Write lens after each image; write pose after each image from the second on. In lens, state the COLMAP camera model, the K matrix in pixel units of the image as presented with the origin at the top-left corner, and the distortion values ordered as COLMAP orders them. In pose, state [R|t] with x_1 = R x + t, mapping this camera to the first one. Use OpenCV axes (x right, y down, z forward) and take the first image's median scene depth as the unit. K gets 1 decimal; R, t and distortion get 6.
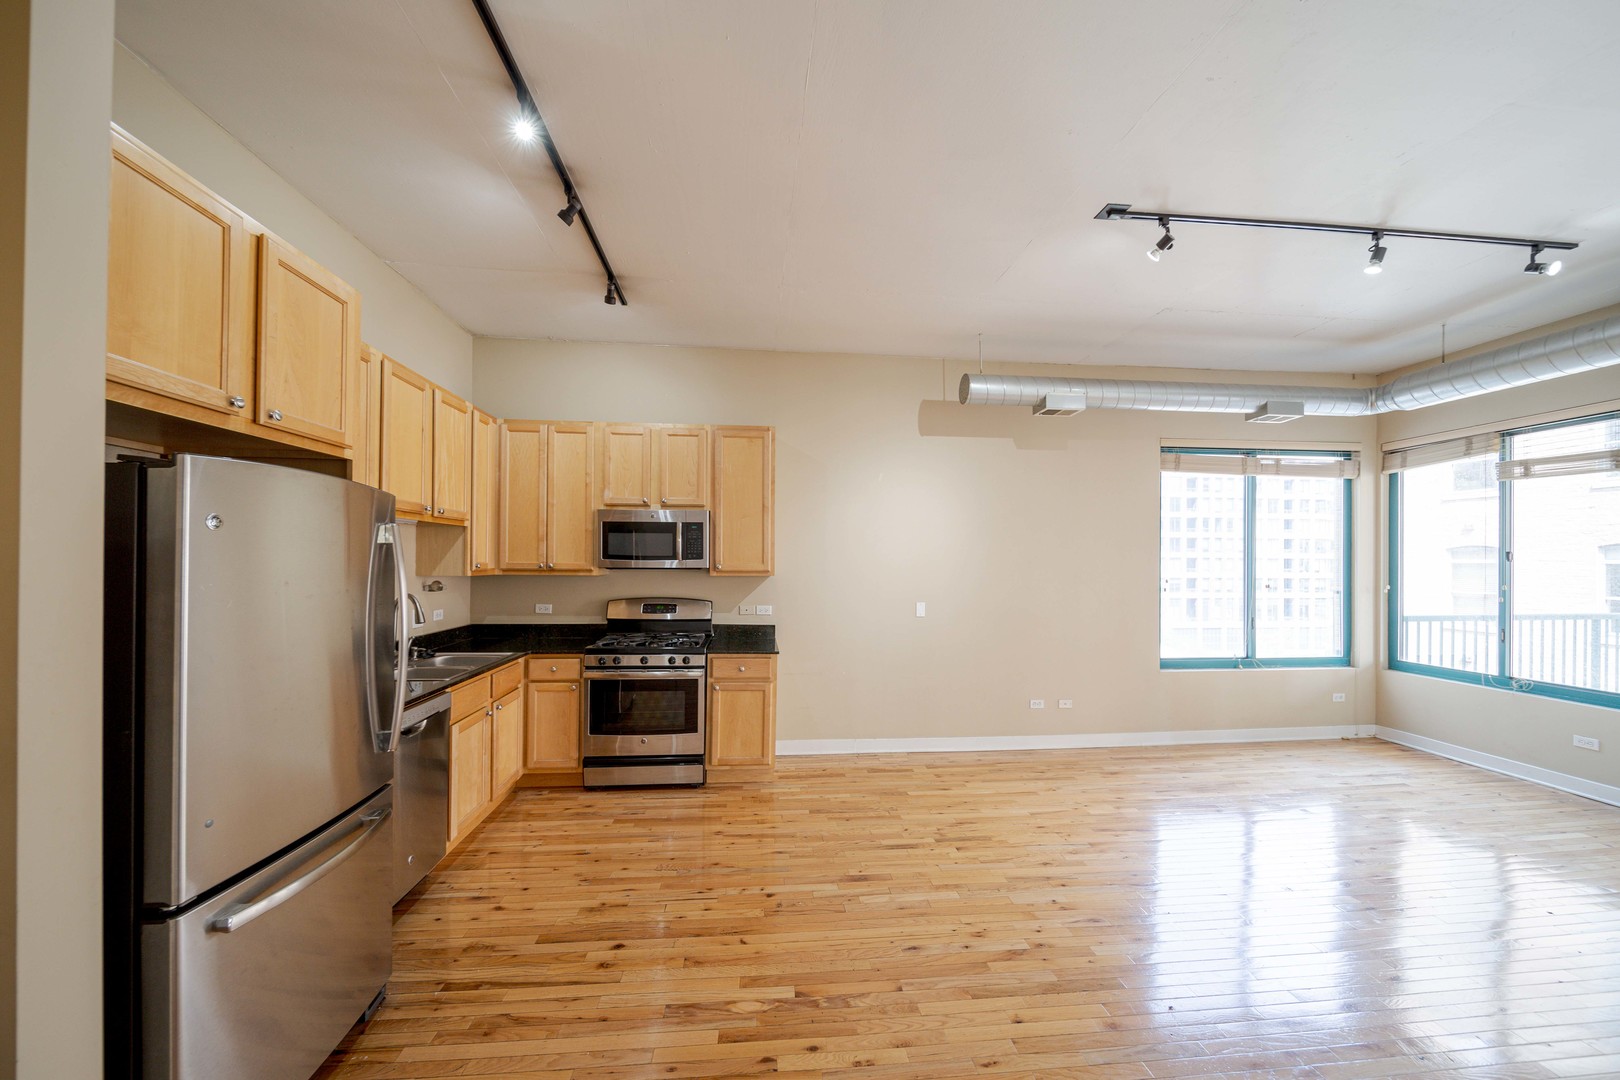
lens RADIAL K [[580.5, 0, 813.8], [0, 580.5, 557.1], [0, 0, 1]] dist [-0.001969, -0.000613]
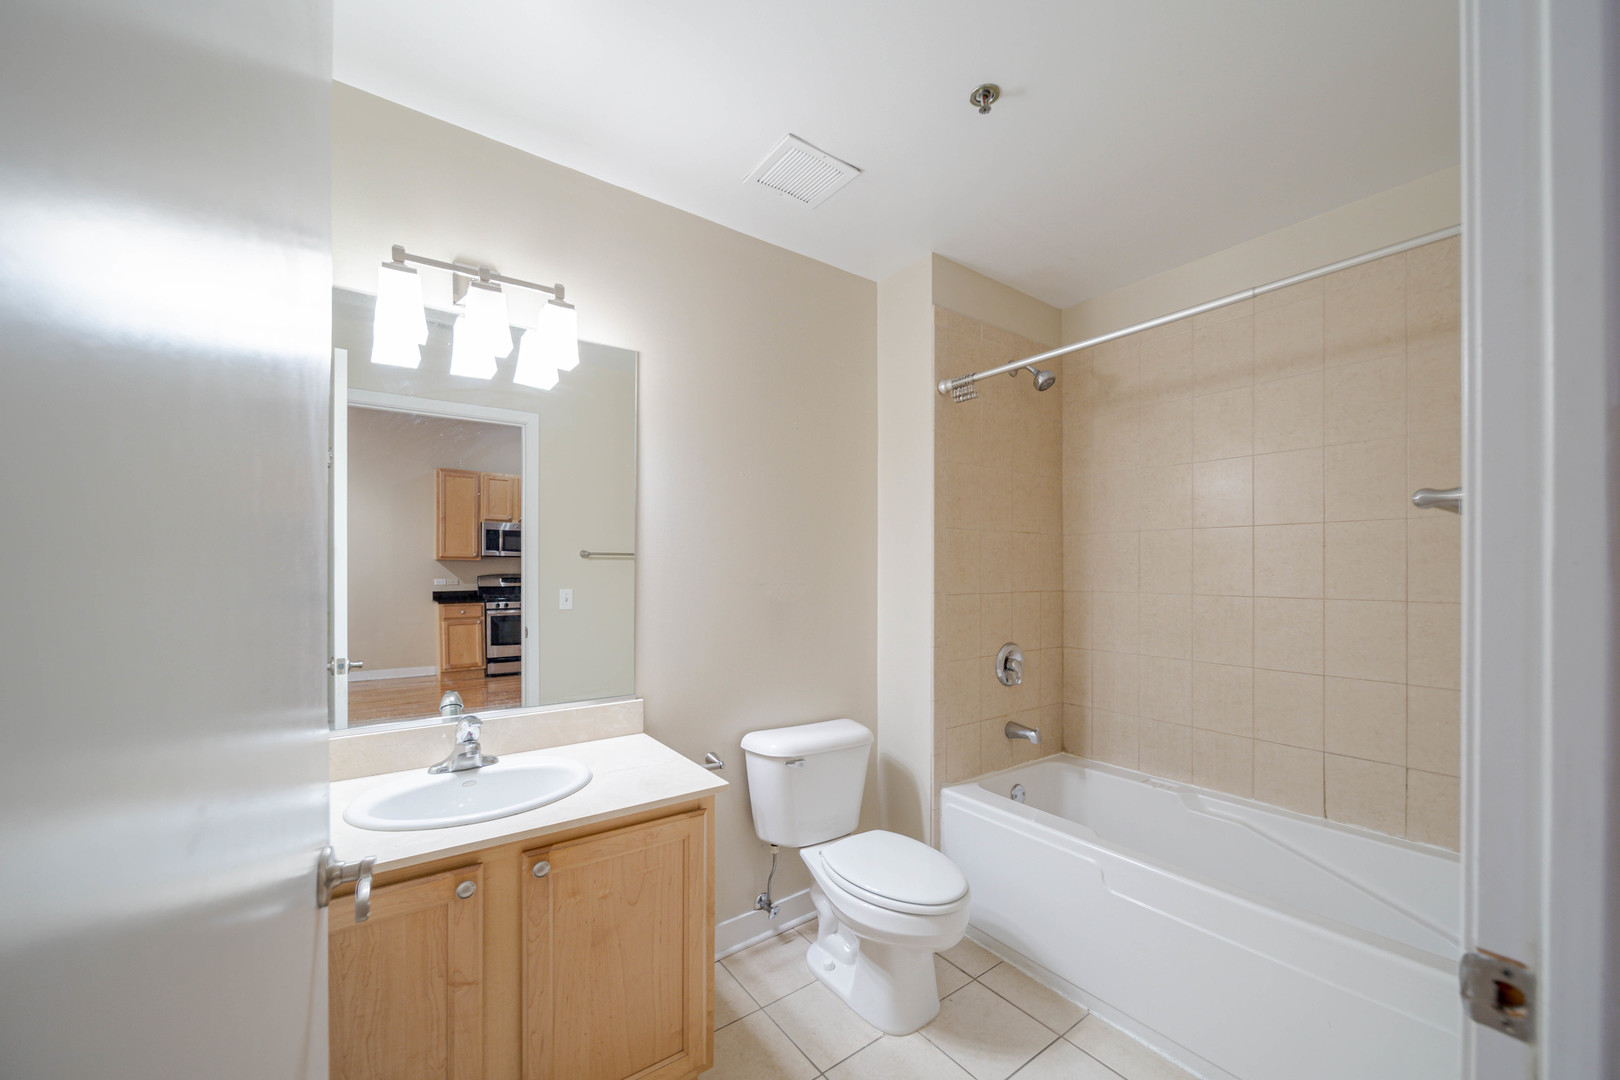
lens RADIAL K [[606.1, 0, 808.8], [0, 606.1, 553.5], [0, 0, 1]] dist [-0.001703, -0.000681]
pose [[0.867624, -0.003582, 0.497209, -0.460524], [0.002005, 0.999991, 0.003705, 0.009467], [-0.497217, -0.002218, 0.867623, -1.143703]]
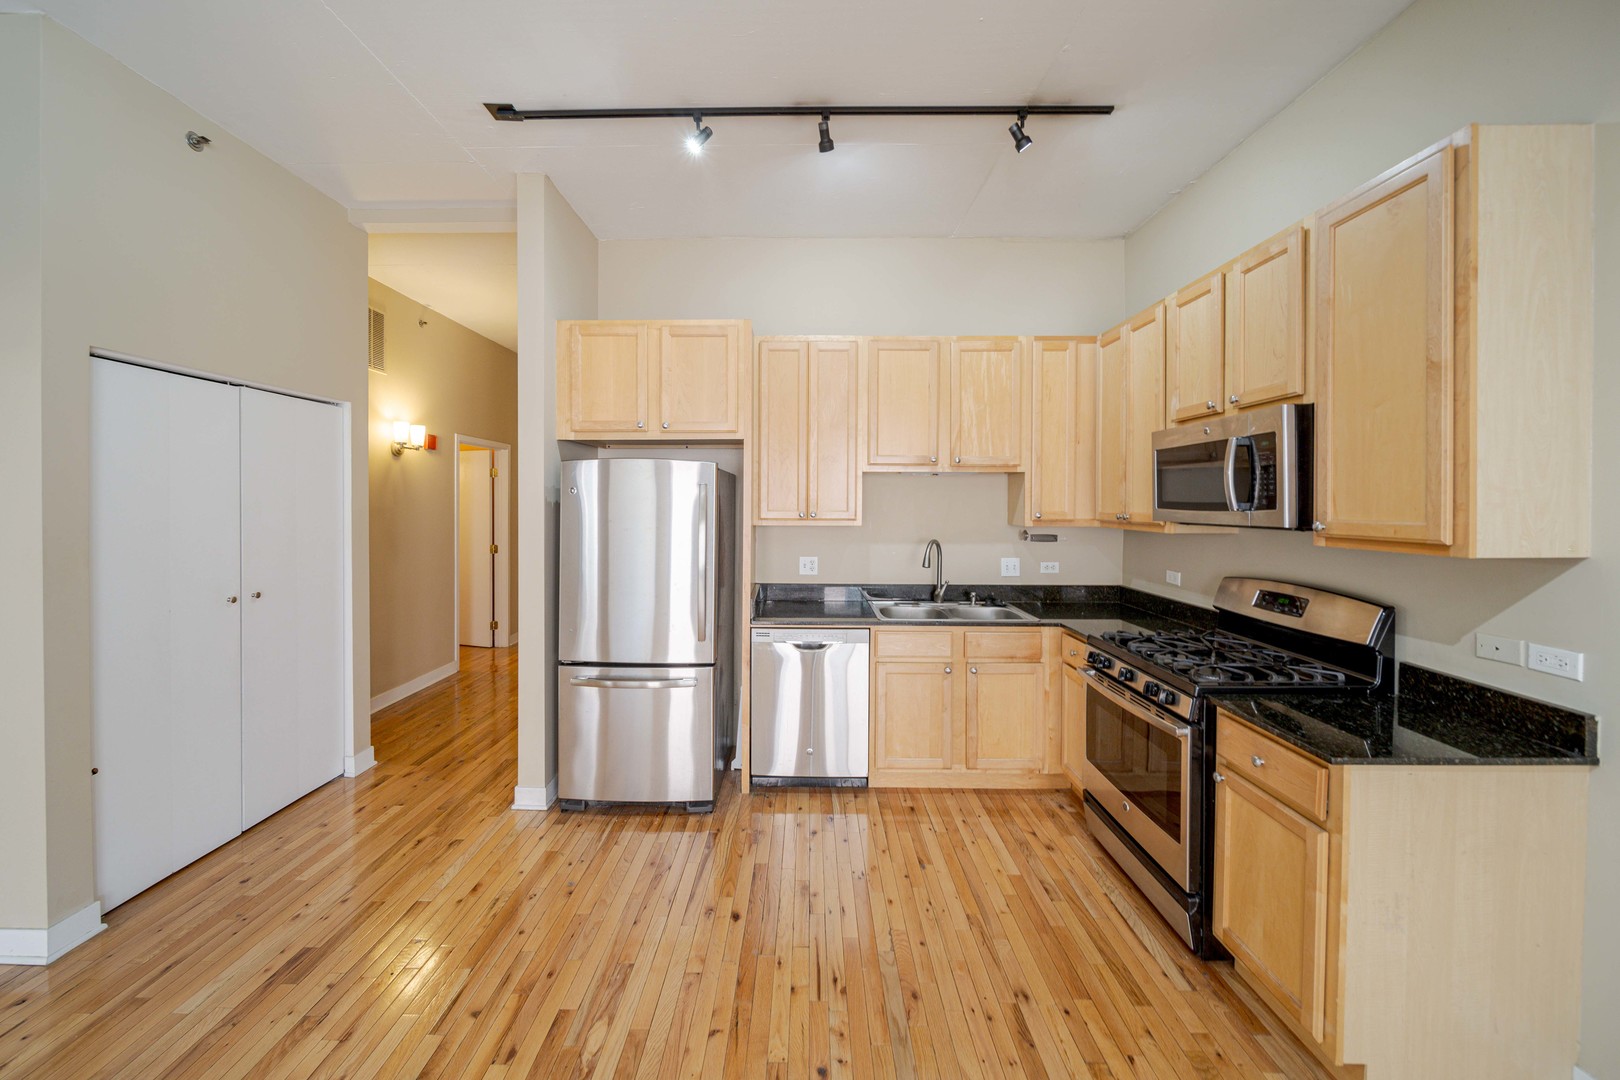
lens RADIAL K [[606.1, 0, 796.6], [0, 606.1, 507.8], [0, 0, 1]] dist [-0.001703, -0.000681]
pose [[-0.125046, 0.000368, -0.992151, 0.380384], [0.004217, 0.999991, -0.000161, 0.001567], [0.992142, -0.004204, -0.125046, 0.735452]]
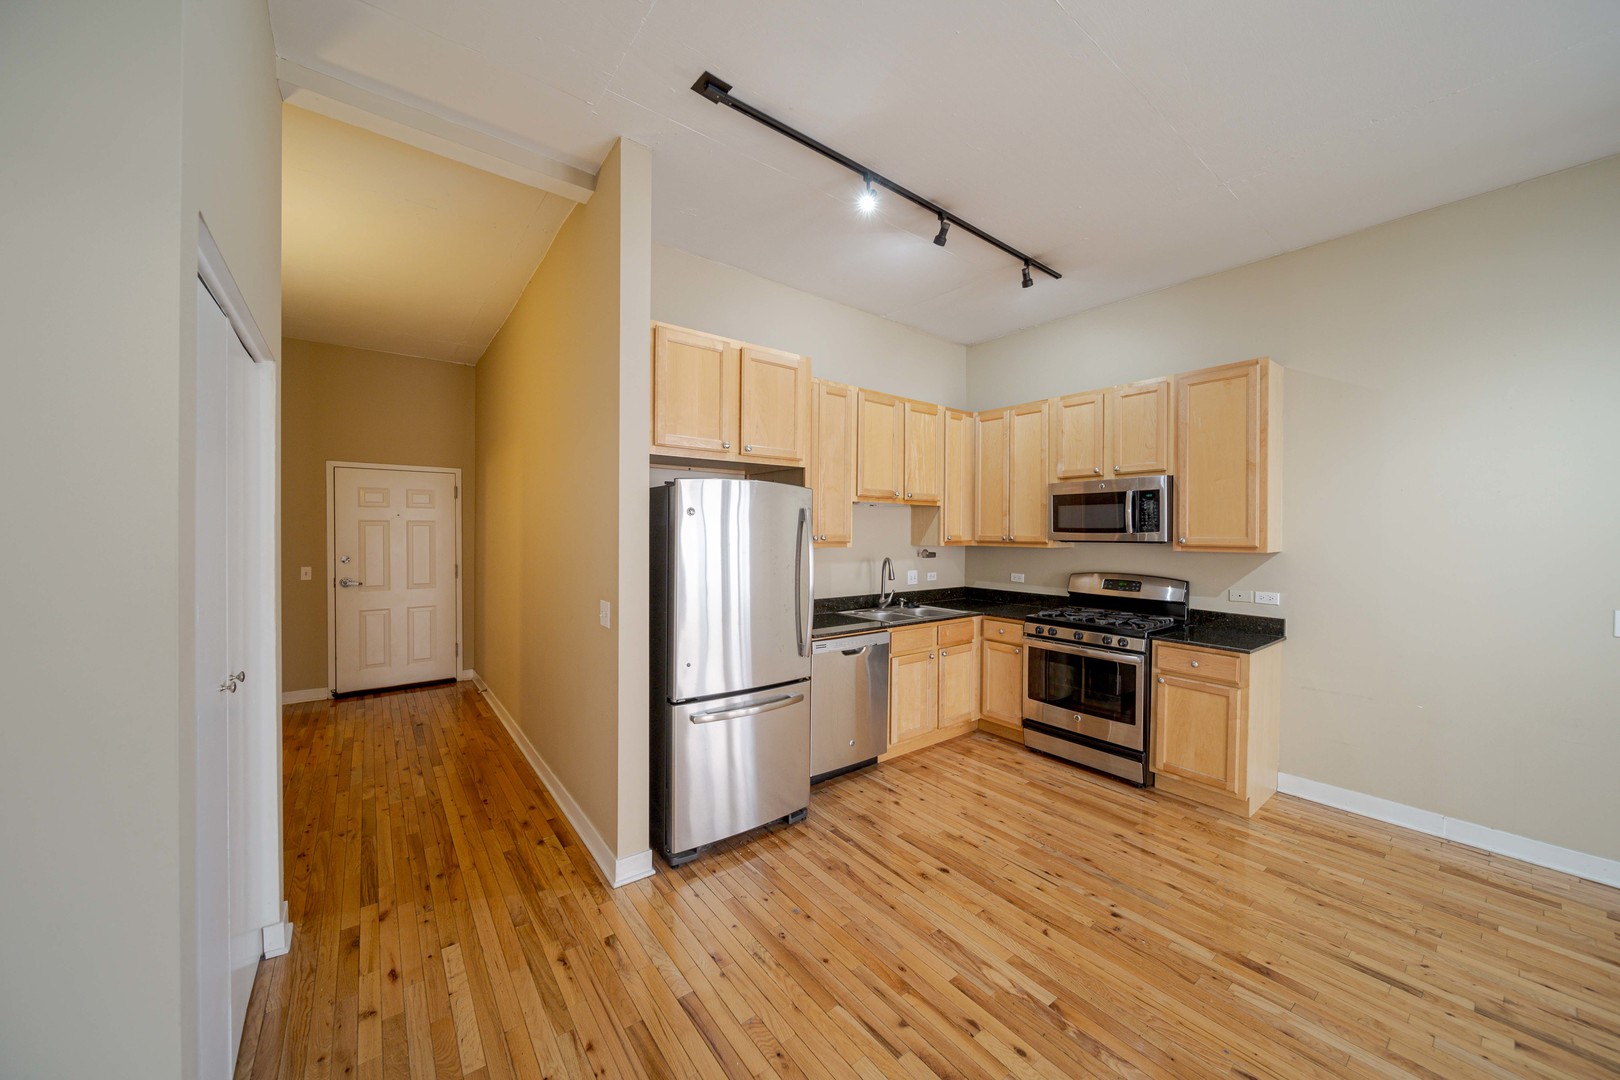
lens RADIAL K [[580.5, 0, 811.6], [0, 580.5, 531.2], [0, 0, 1]] dist [-0.001969, -0.000613]
pose [[0.530565, -0.005690, -0.847625, 0.295442], [0.003417, 0.999984, -0.004574, 0.006205], [0.847638, -0.000469, 0.530576, 0.105479]]
